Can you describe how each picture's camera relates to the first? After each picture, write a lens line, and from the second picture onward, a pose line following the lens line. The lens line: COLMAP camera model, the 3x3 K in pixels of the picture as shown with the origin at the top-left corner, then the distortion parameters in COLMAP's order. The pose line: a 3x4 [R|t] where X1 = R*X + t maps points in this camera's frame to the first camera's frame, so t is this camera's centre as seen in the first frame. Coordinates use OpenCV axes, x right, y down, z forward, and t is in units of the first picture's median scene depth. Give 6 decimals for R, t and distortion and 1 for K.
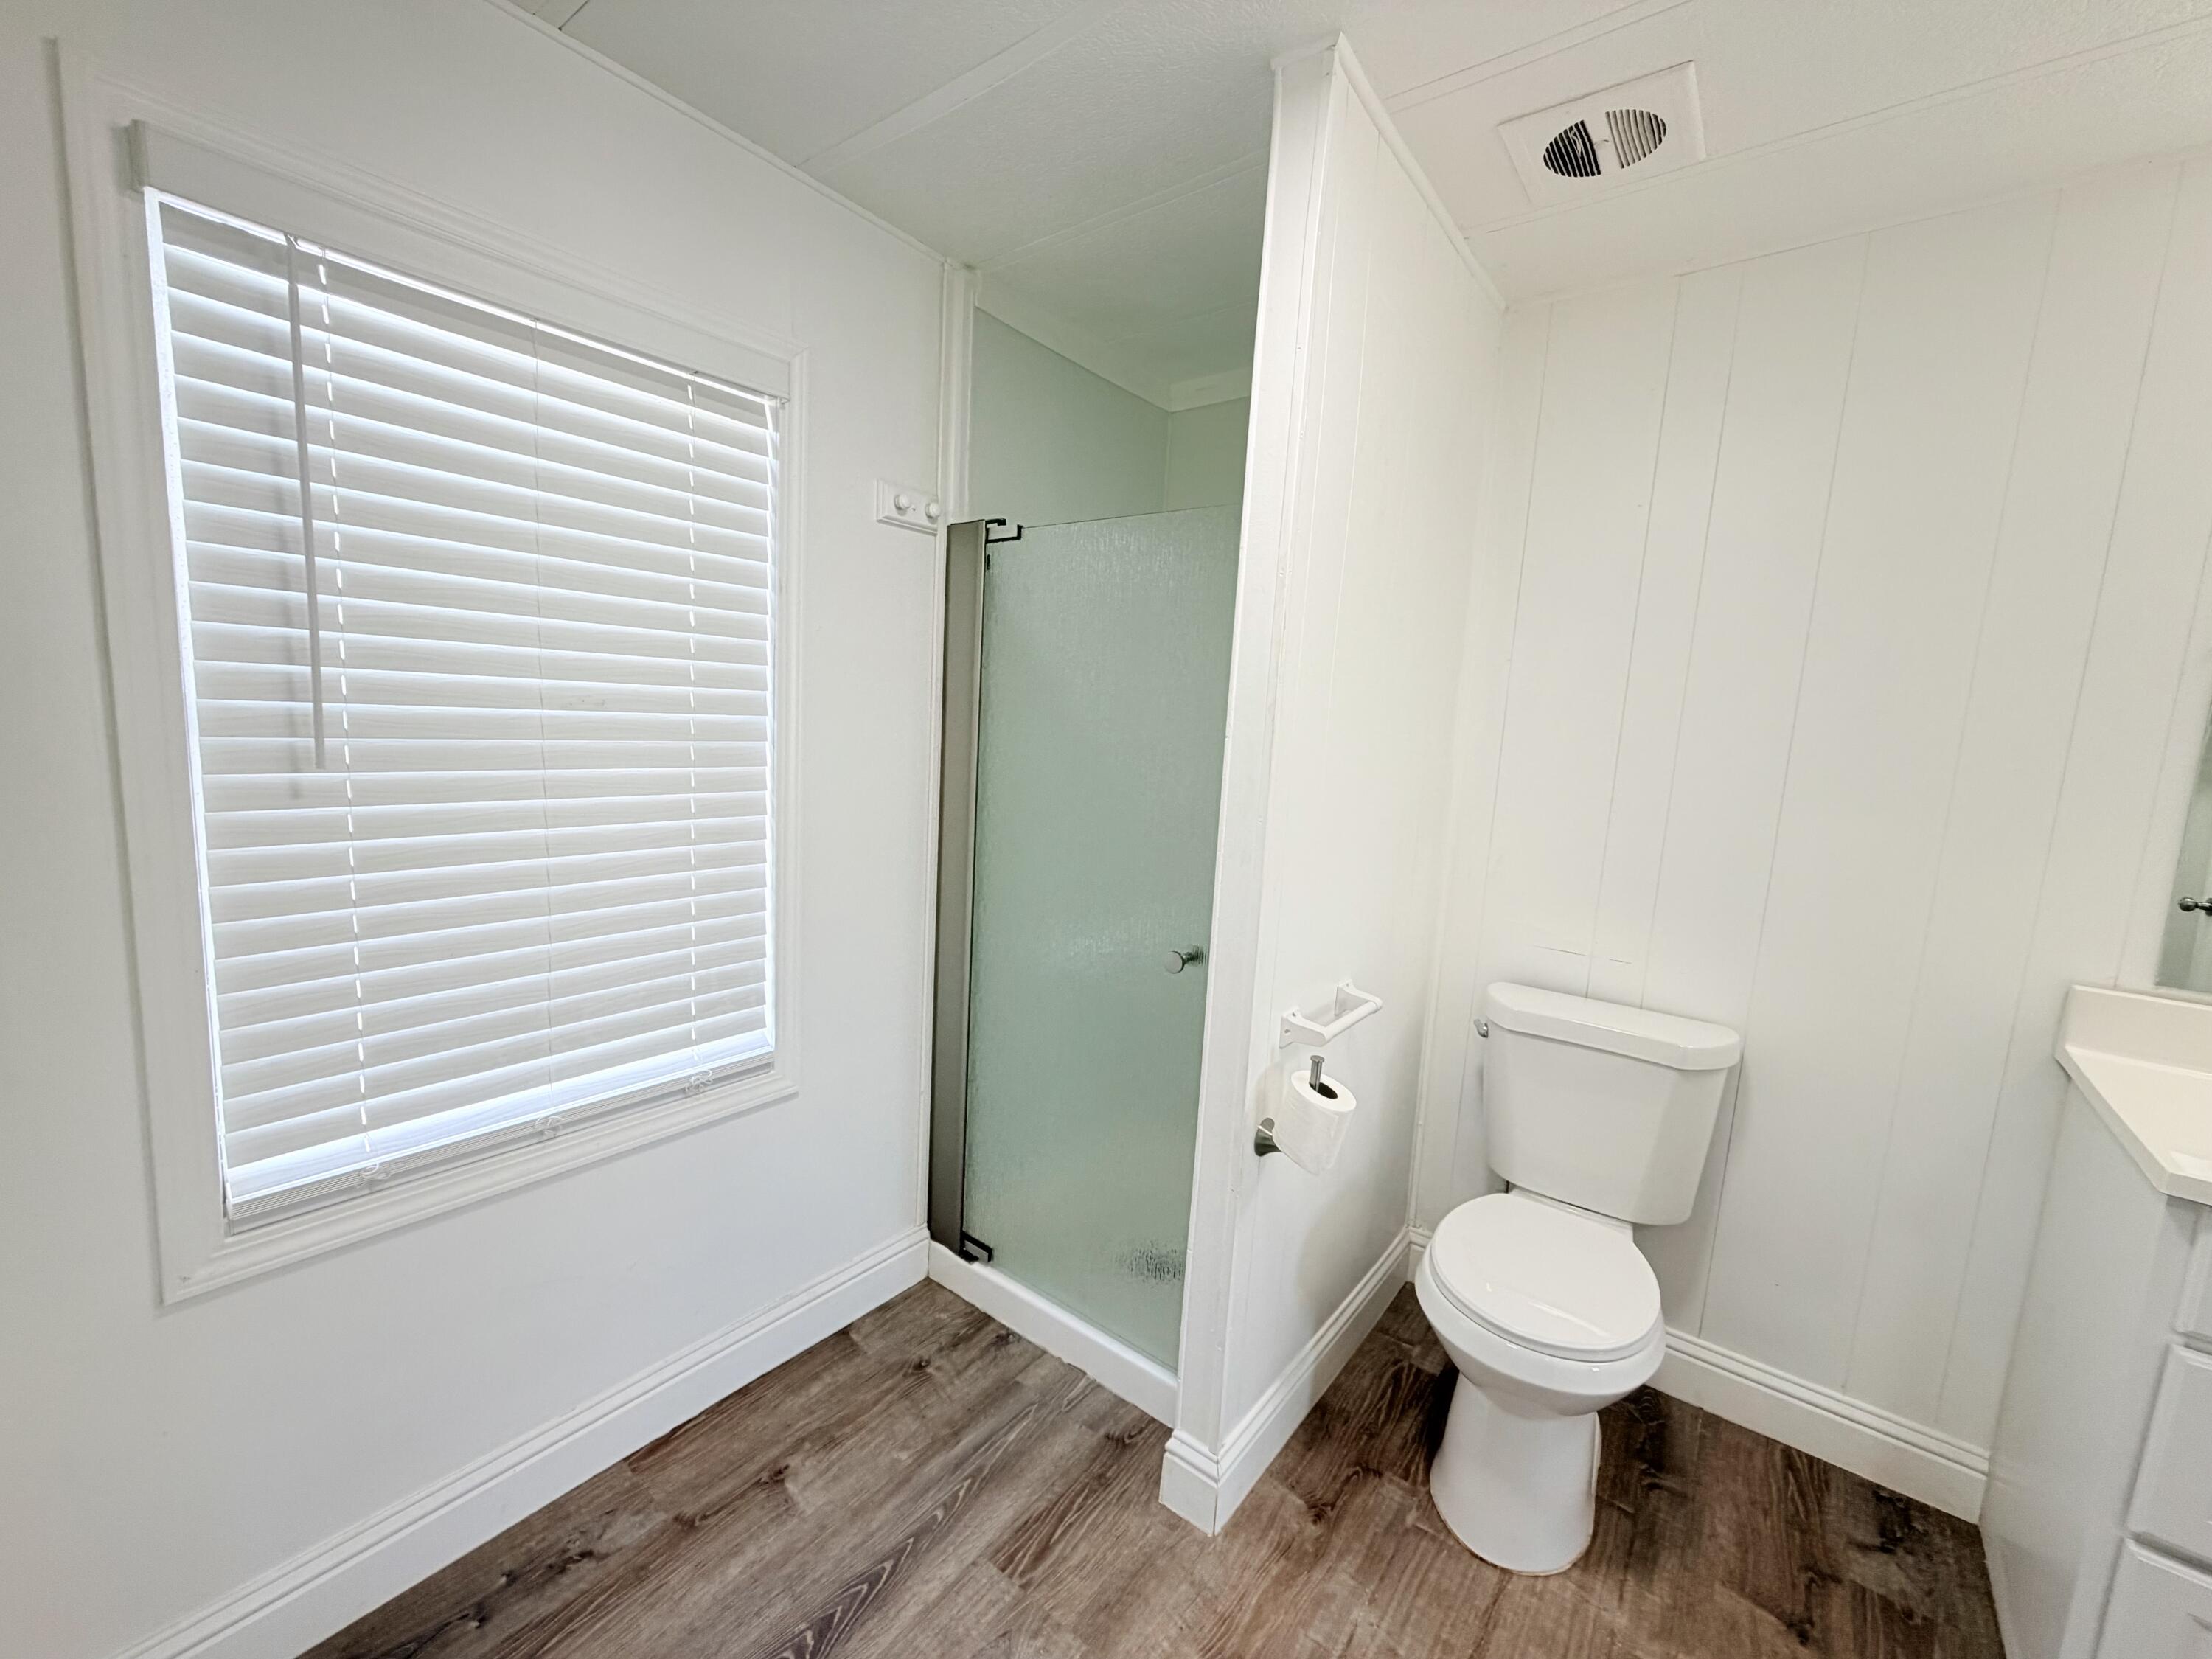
lens RADIAL K [[881.2, 0, 1106.0], [0, 881.2, 829.5], [0, 0, 1]] dist [0.000255, 0.000268]
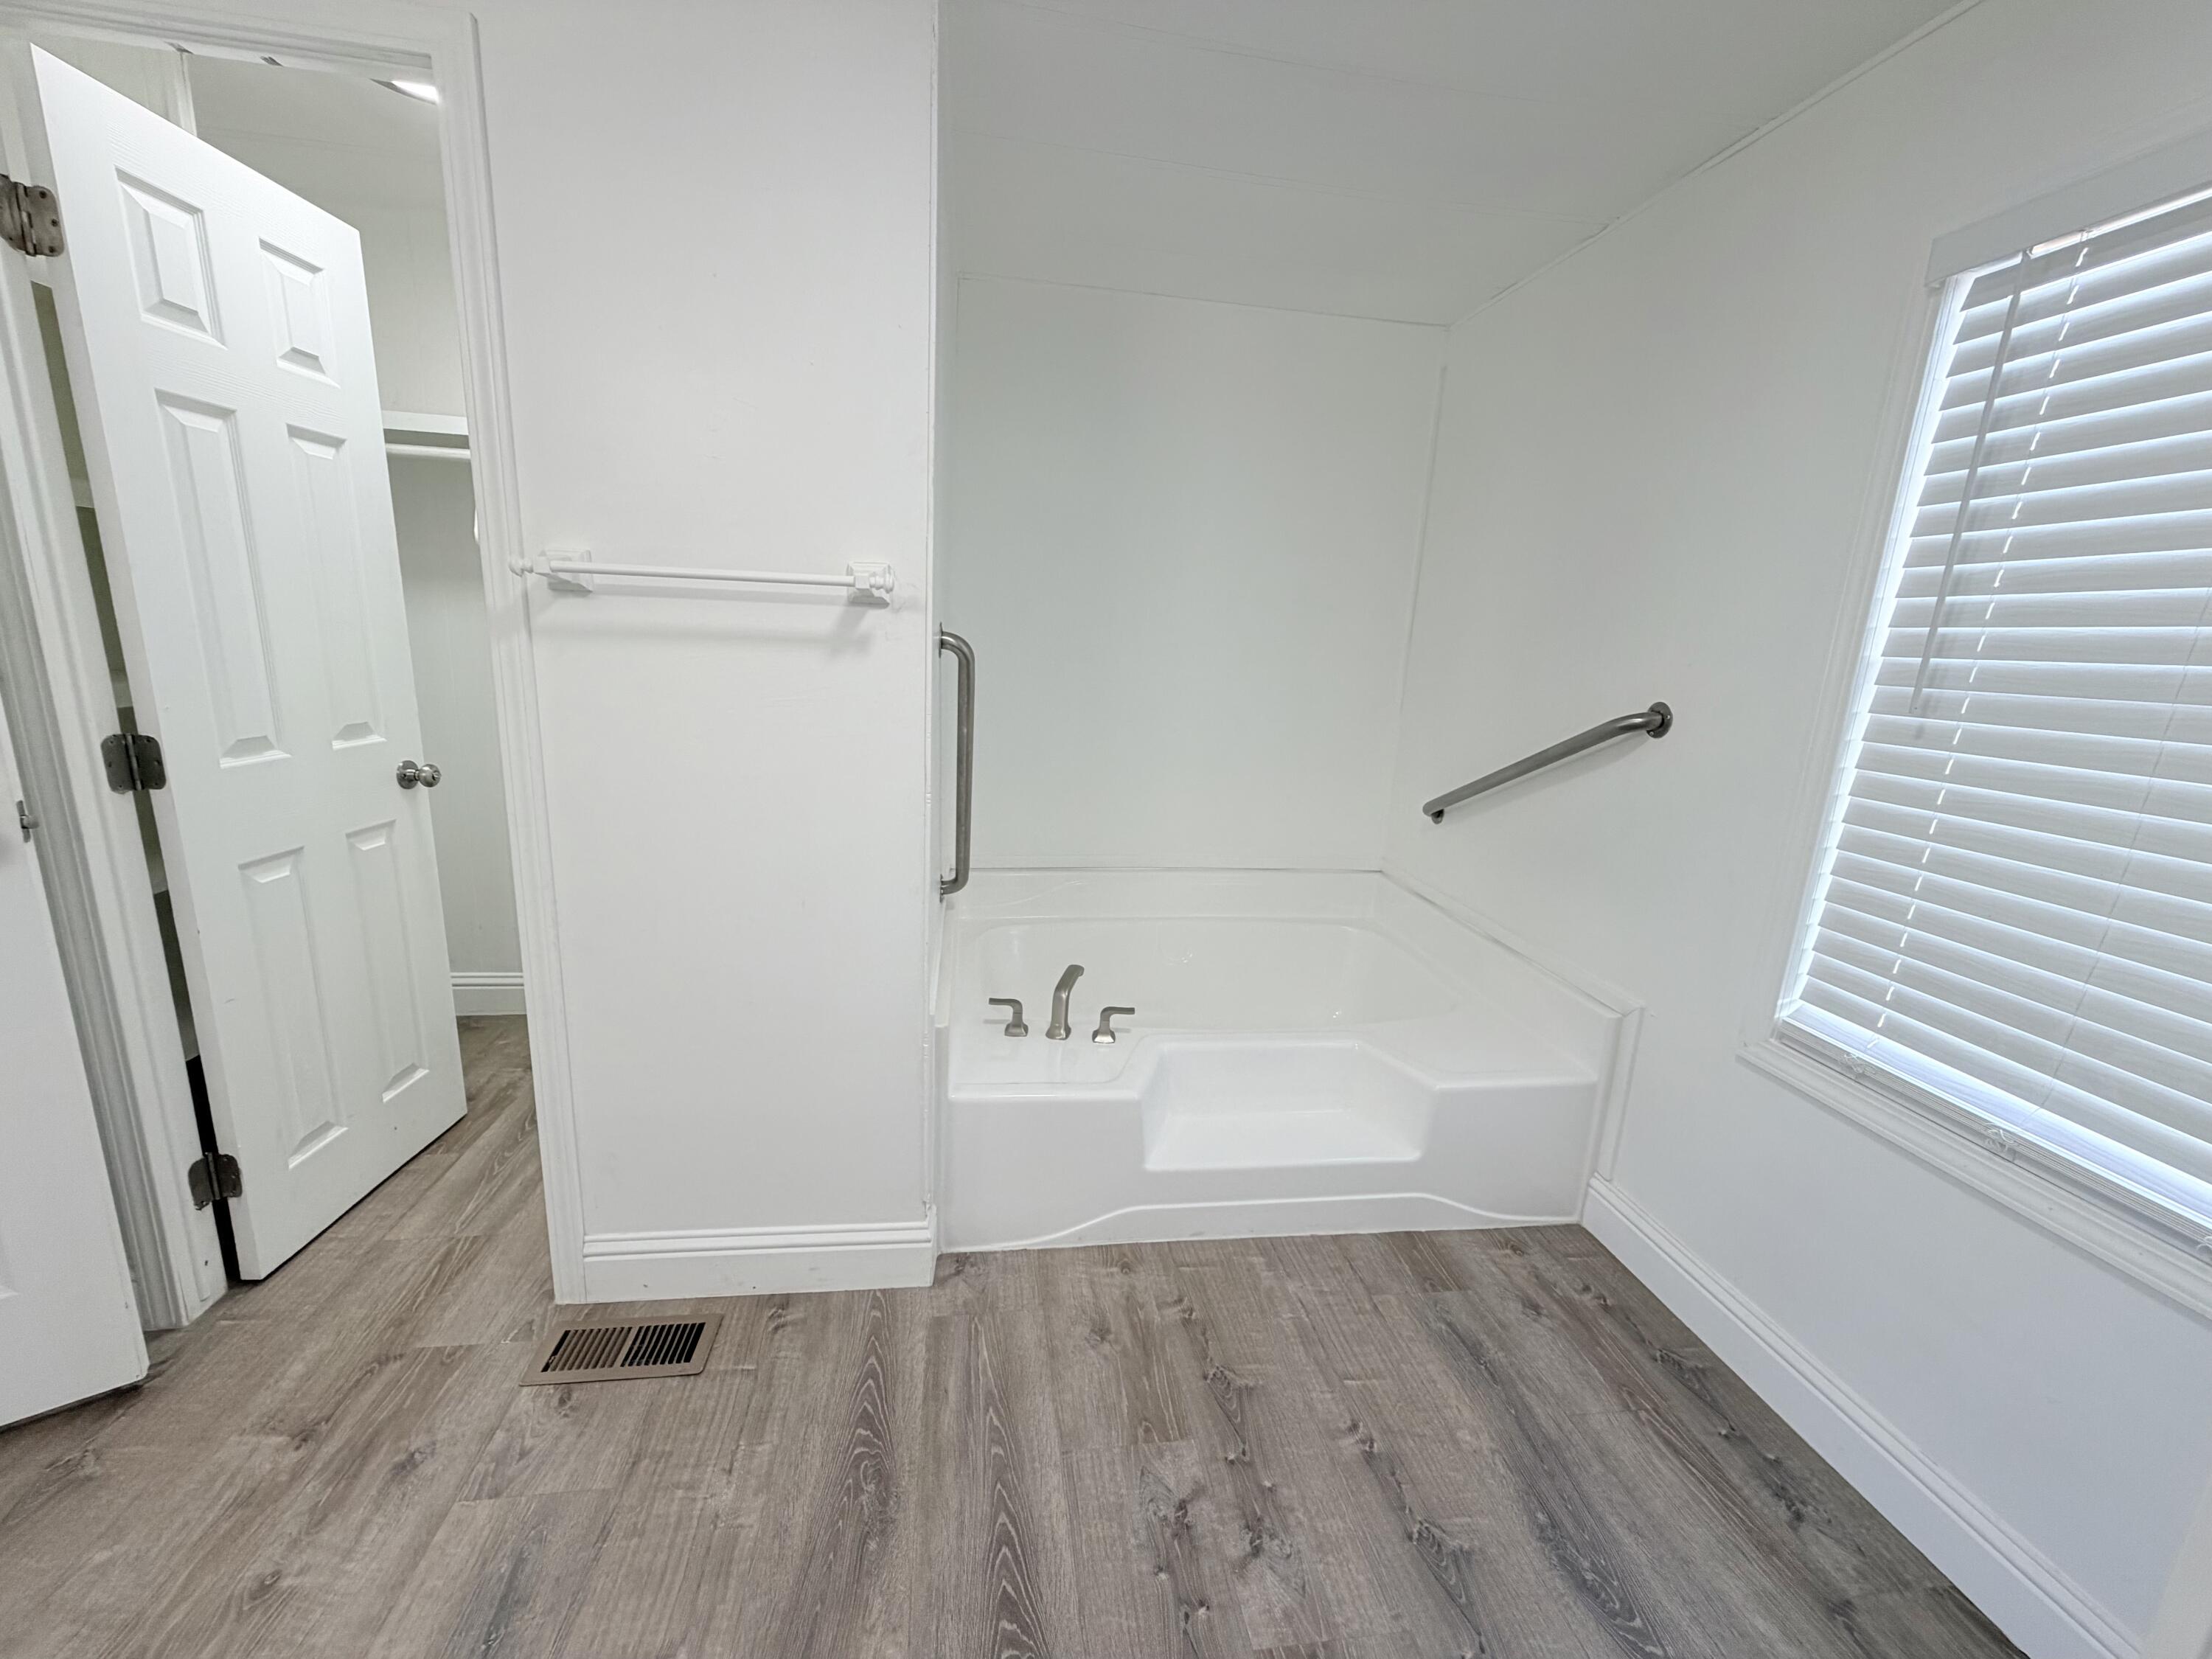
lens RADIAL K [[885.6, 0, 1100.0], [0, 885.6, 833.9], [0, 0, 1]] dist [0.000441, -0.000011]
pose [[-0.686313, 0.076421, -0.723280, 0.607597], [-0.176516, 0.947230, 0.267578, -0.031843], [0.705561, 0.311313, -0.636606, 0.838036]]
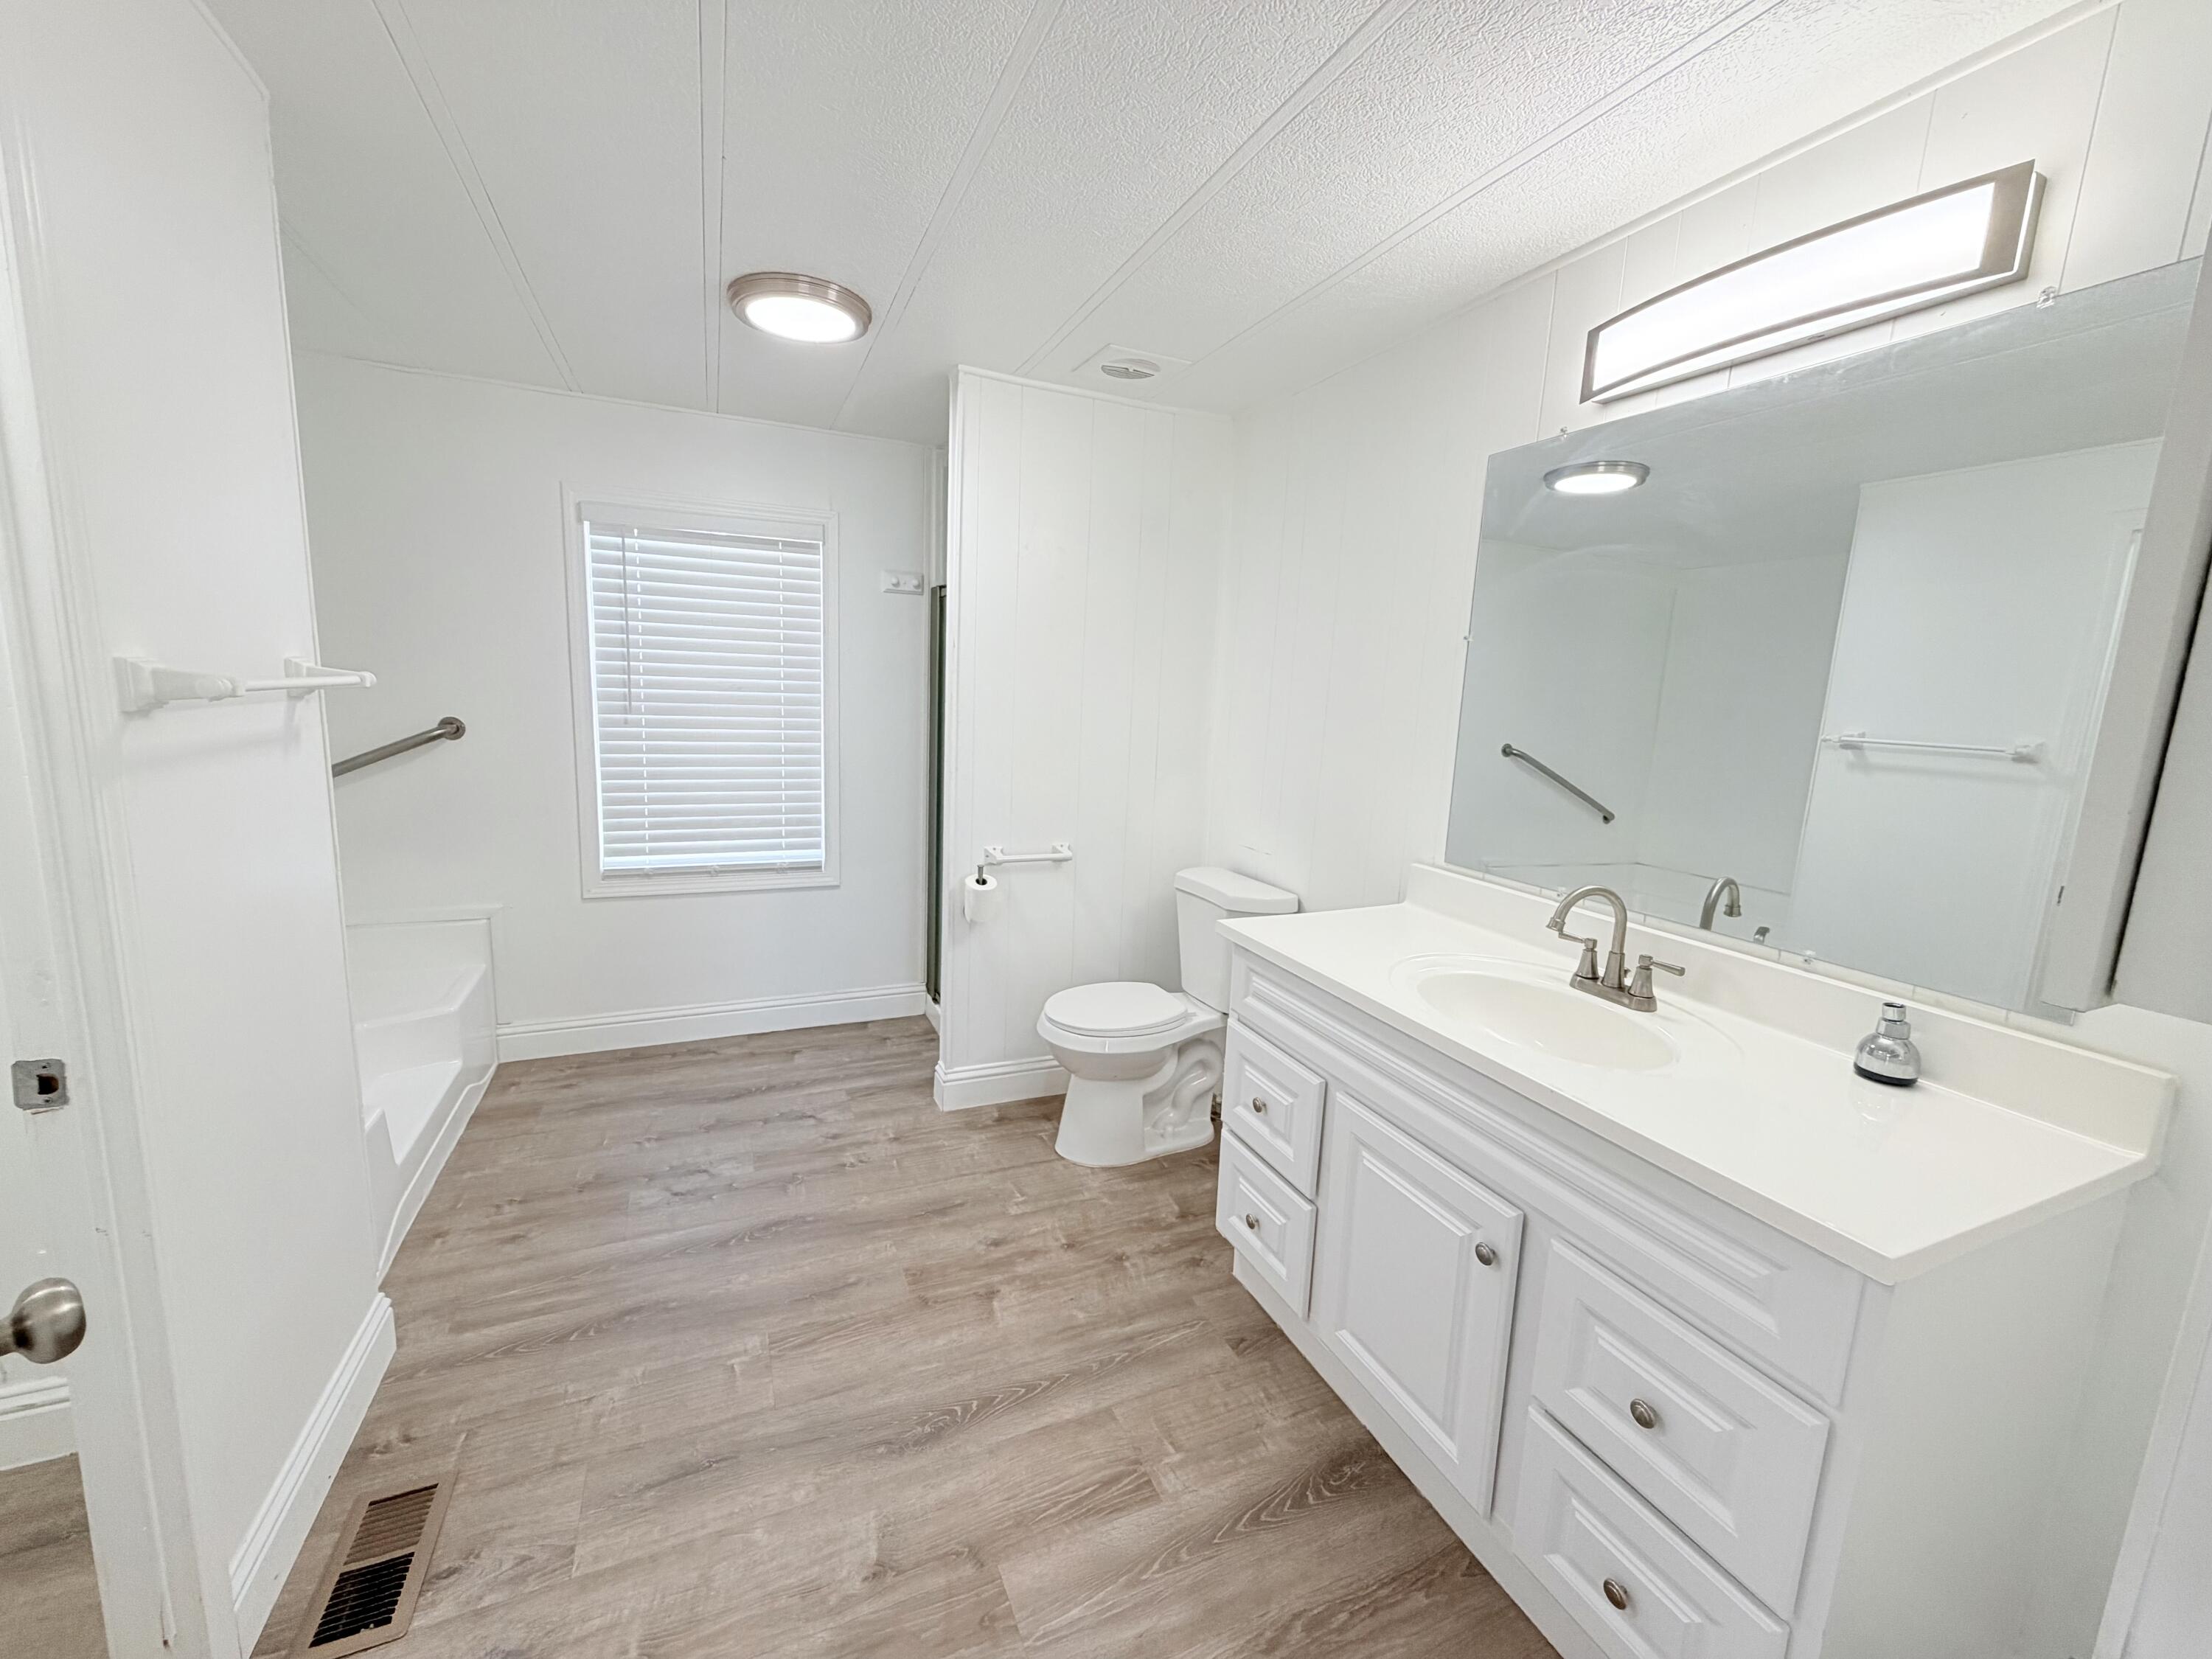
lens RADIAL K [[885.0, 0, 1100.6], [0, 885.0, 827.3], [0, 0, 1]] dist [-0.000972, 0.000183]
pose [[0.881967, 0.058909, -0.467615, 1.374492], [-0.054795, 0.998246, 0.022407, 0.116131], [0.468114, 0.005861, 0.883648, -0.599881]]
